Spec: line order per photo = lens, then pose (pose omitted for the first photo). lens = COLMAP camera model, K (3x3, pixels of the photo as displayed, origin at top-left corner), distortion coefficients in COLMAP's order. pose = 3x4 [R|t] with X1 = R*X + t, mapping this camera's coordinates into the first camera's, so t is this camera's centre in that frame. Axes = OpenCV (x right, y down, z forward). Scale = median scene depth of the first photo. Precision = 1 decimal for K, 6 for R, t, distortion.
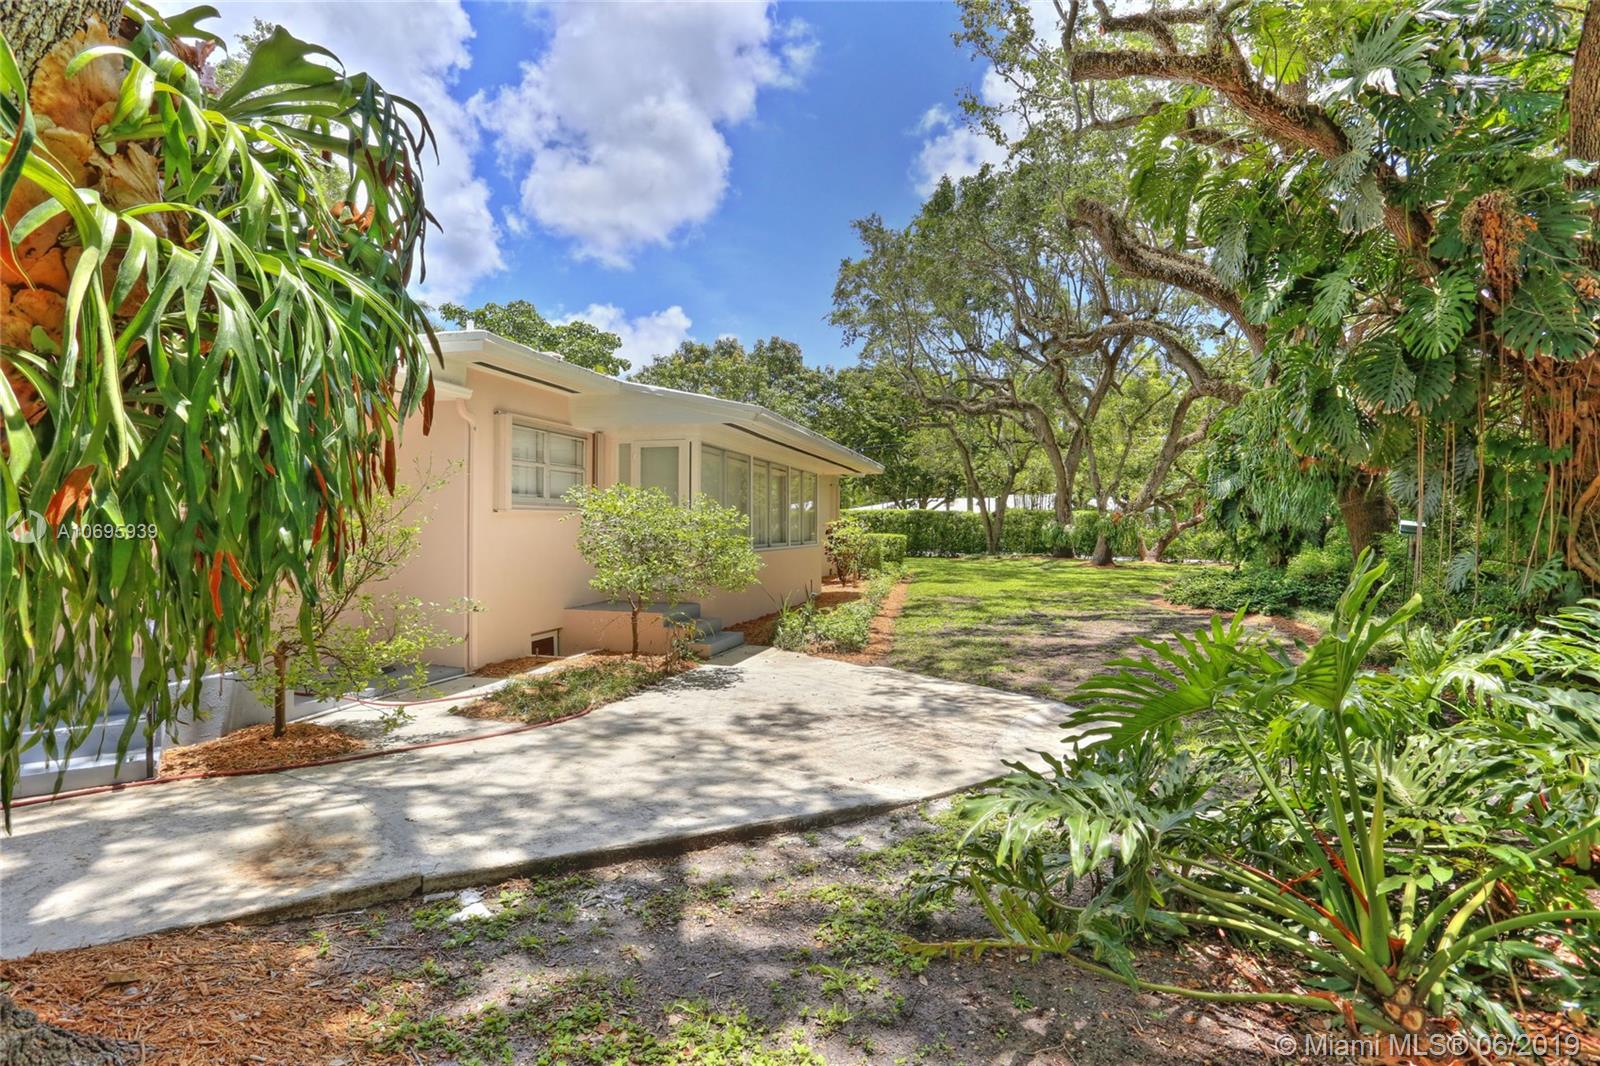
lens RADIAL K [[838.3, 0, 800.4], [0, 838.3, 531.2], [0, 0, 1]] dist [-0.044074, -0.000141]
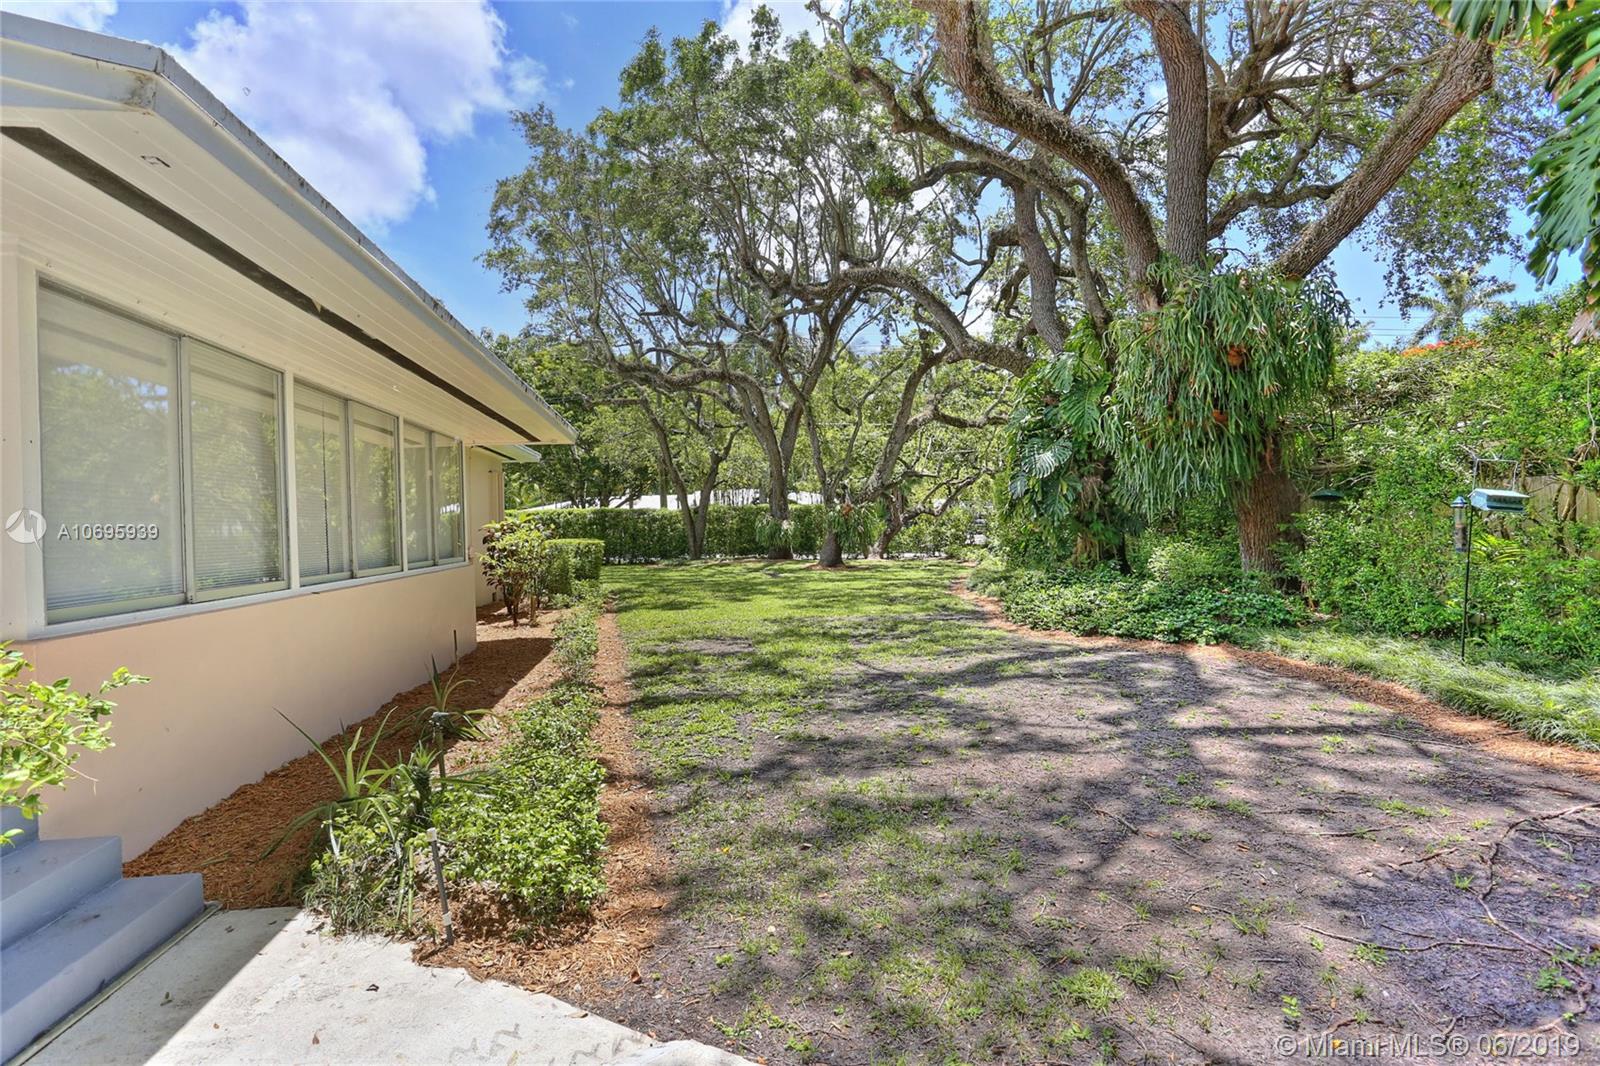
lens RADIAL K [[838.3, 0, 811.9], [0, 838.3, 519.7], [0, 0, 1]] dist [-0.044074, -0.000141]
pose [[0.920526, -0.029238, 0.389586, 0.008861], [0.034866, 0.999365, -0.007382, -0.001001], [-0.389123, 0.020379, 0.920961, 0.194616]]
